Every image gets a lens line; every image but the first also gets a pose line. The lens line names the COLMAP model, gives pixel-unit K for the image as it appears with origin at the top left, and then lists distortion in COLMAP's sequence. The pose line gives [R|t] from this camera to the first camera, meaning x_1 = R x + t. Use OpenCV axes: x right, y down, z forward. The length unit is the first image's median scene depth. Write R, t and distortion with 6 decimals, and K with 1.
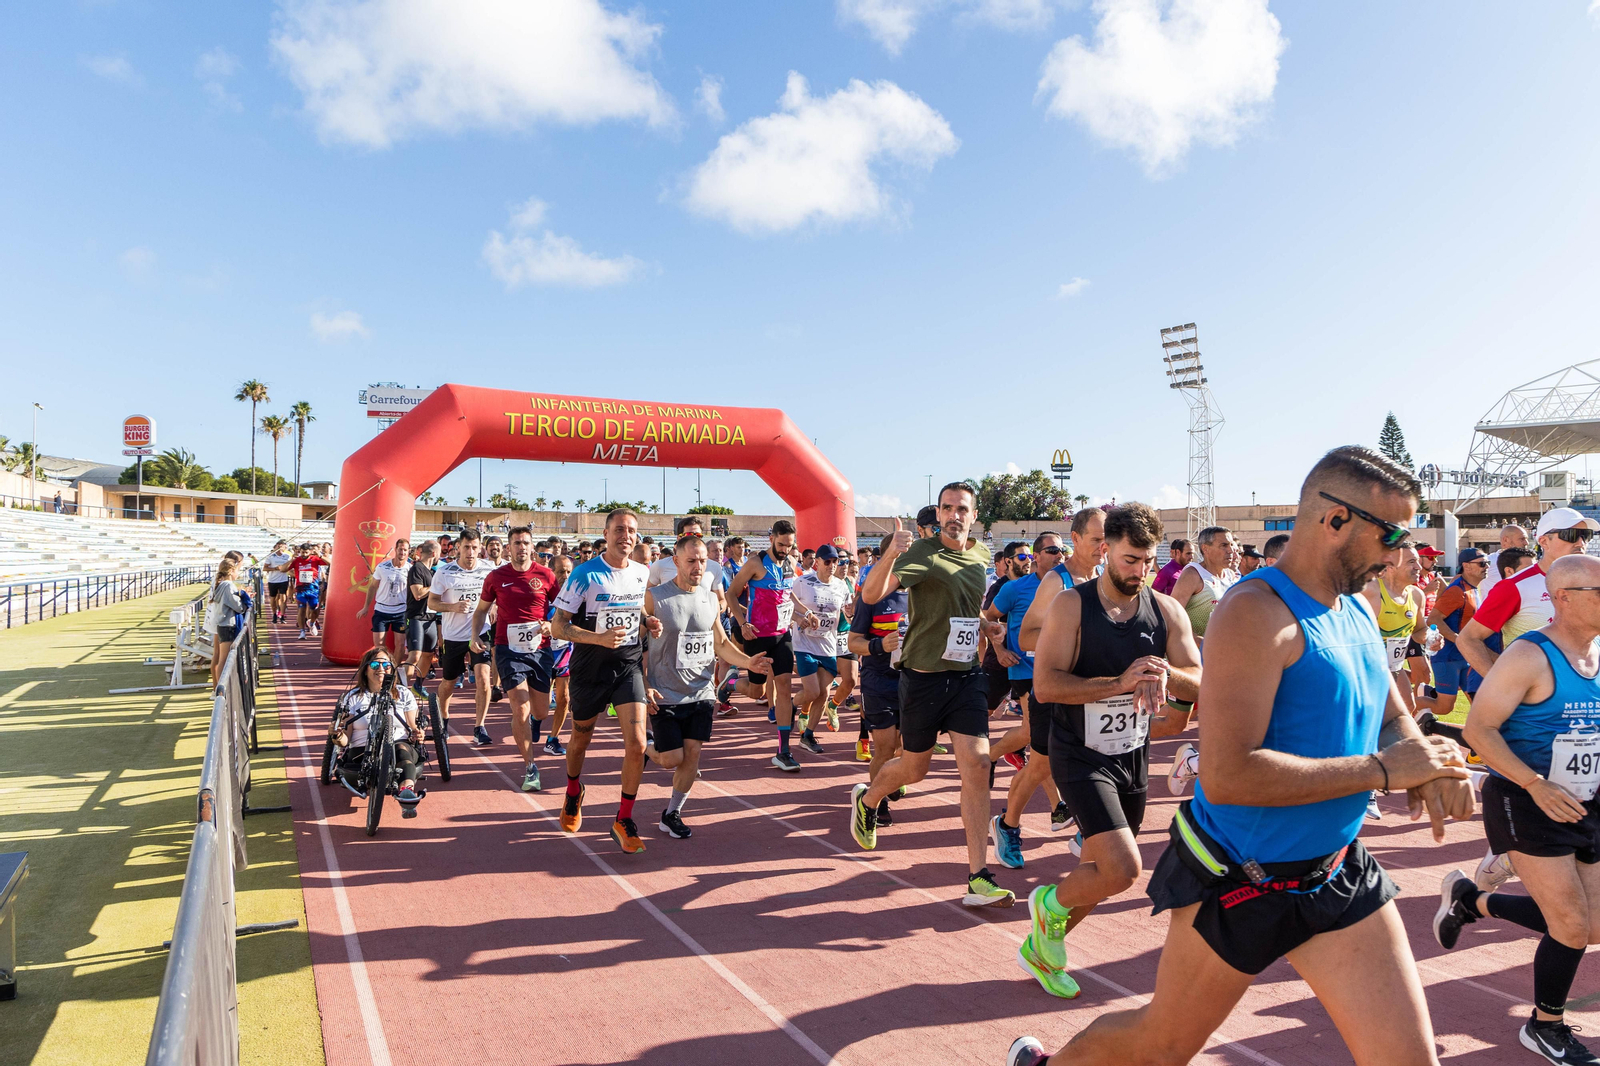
lens RADIAL K [[1163.0, 0, 824.7], [0, 1163.0, 557.5], [0, 0, 1]] dist [-0.091956, -0.000503]
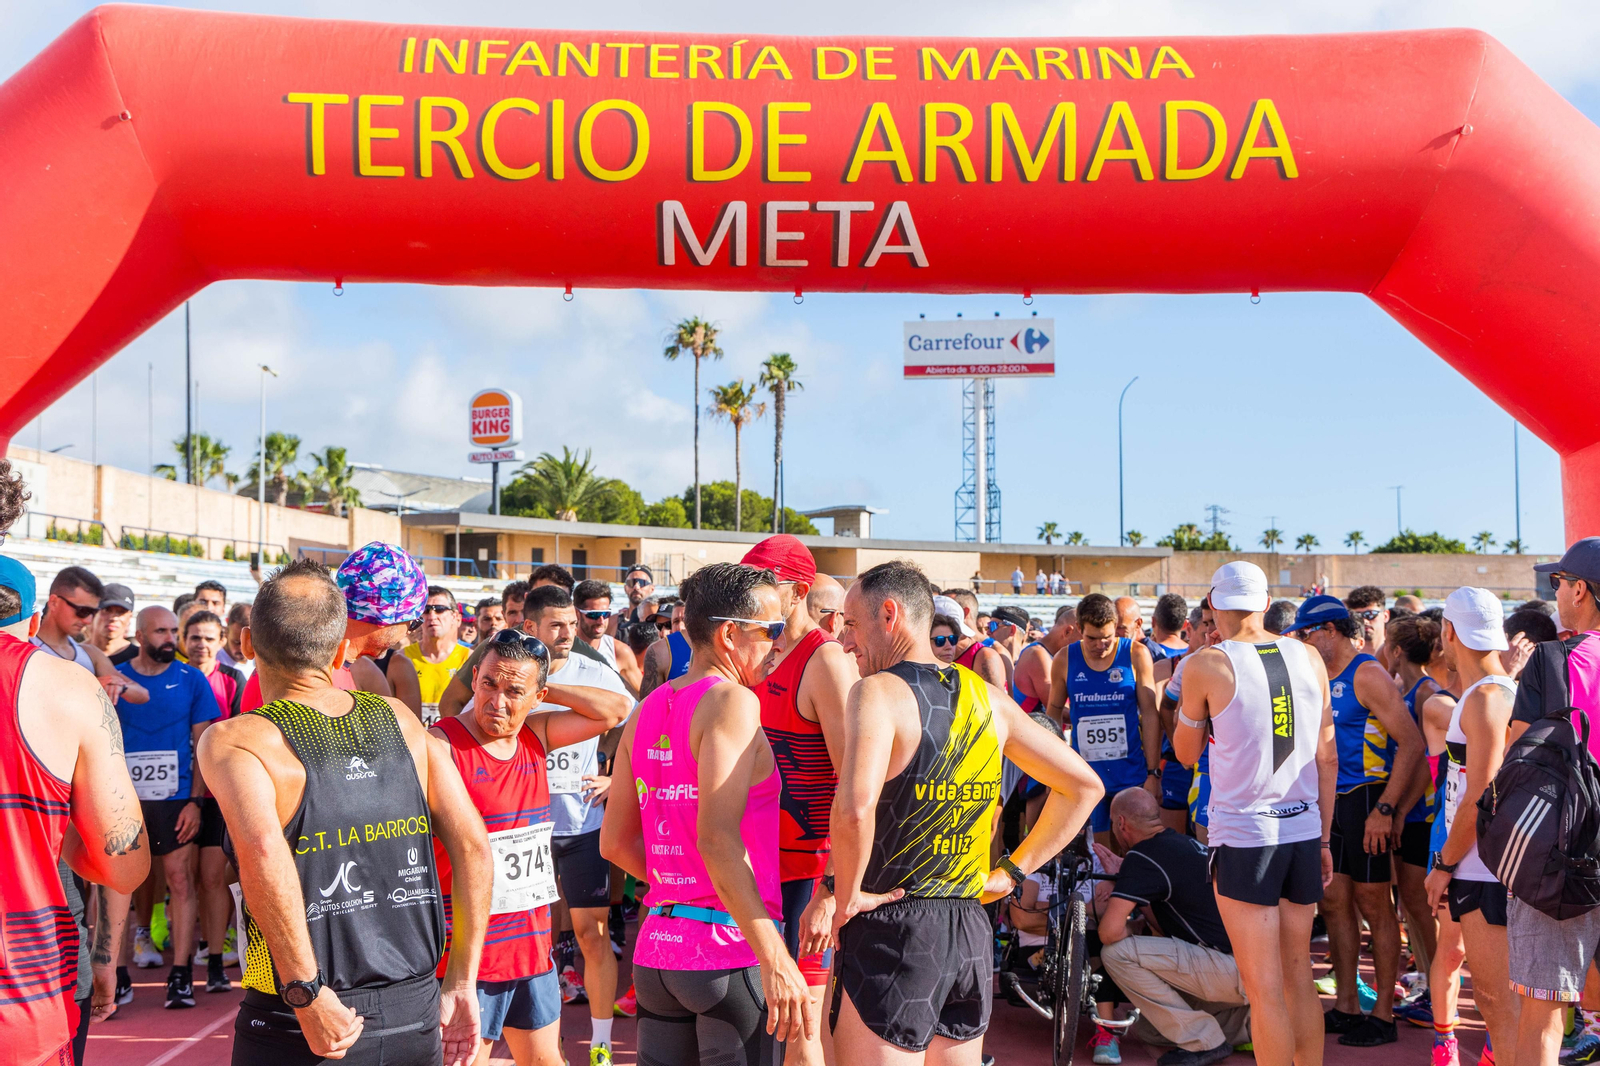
lens RADIAL K [[2185.1, 0, 800.0], [0, 2185.1, 533.0], [0, 0, 1]] dist [0.151121, 0.020170]
pose [[0.892074, -0.023300, -0.451289, 0.008587], [-0.000227, 0.998647, -0.052009, -0.000071], [0.451890, 0.046498, 0.890861, 0.109056]]
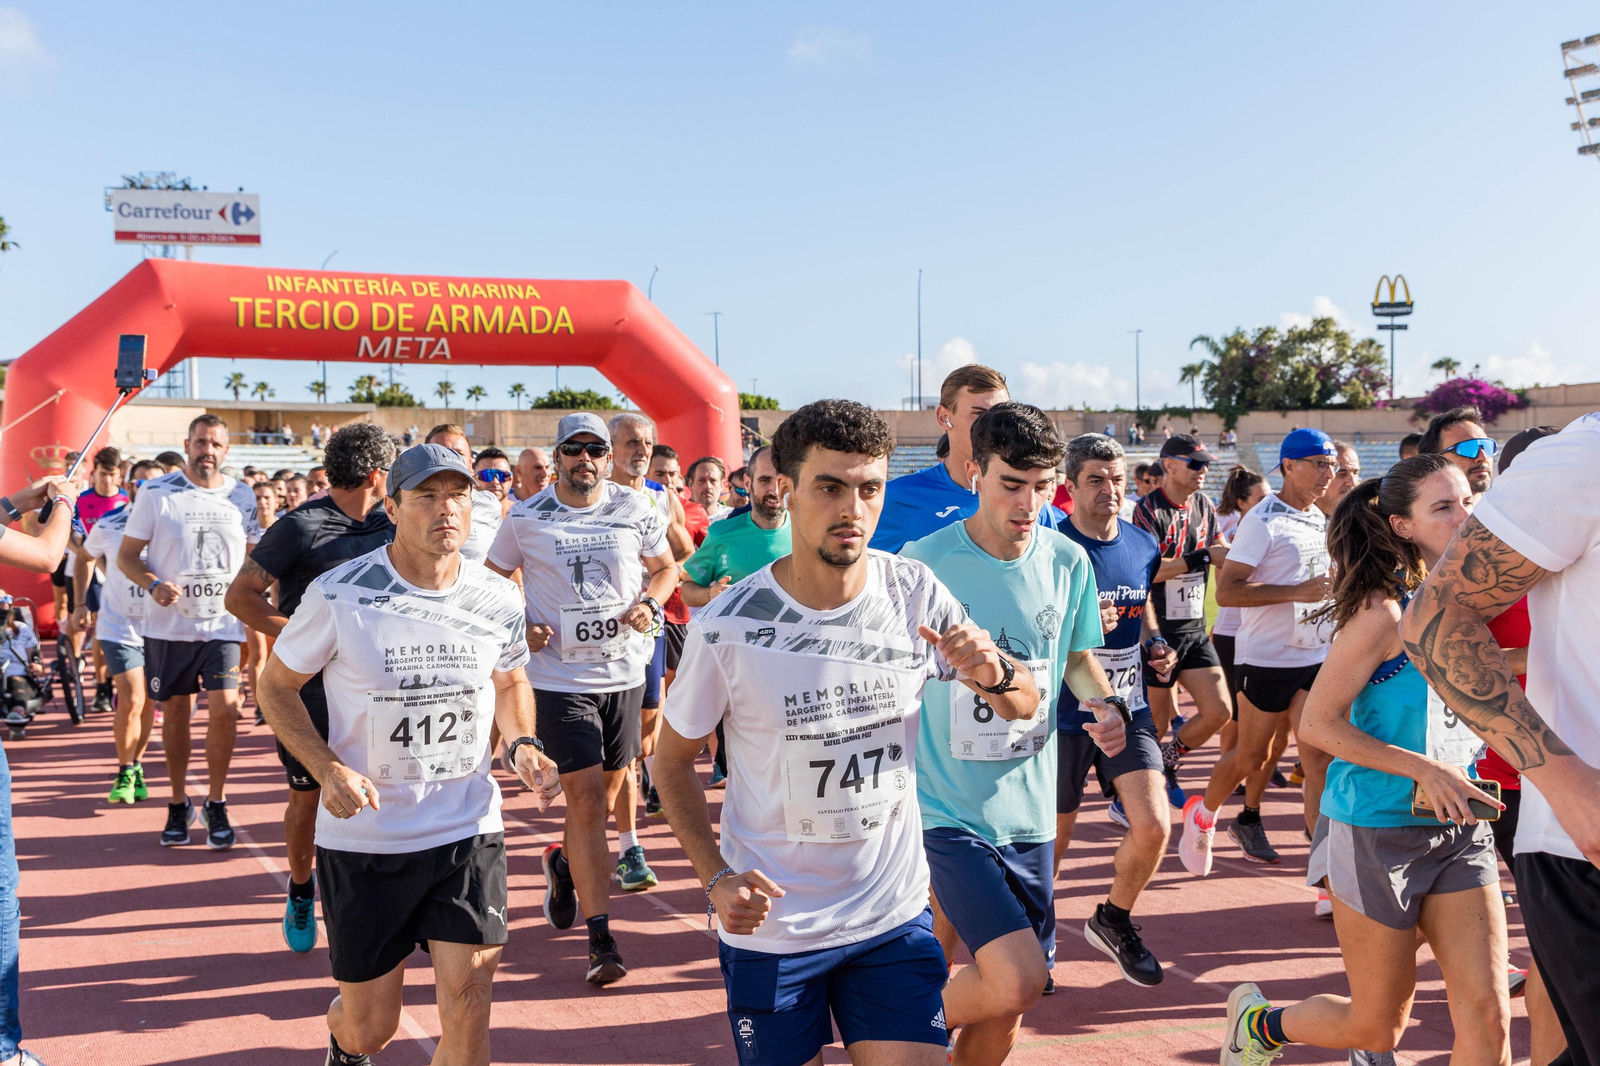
lens RADIAL K [[2185.1, 0, 800.0], [0, 2185.1, 533.0], [0, 0, 1]] dist [0.151121, 0.020170]
pose [[0.995829, -0.010457, -0.090643, 0.038391], [0.012504, 0.999679, 0.022041, -0.000121], [0.090383, -0.023083, 0.995640, -0.069069]]
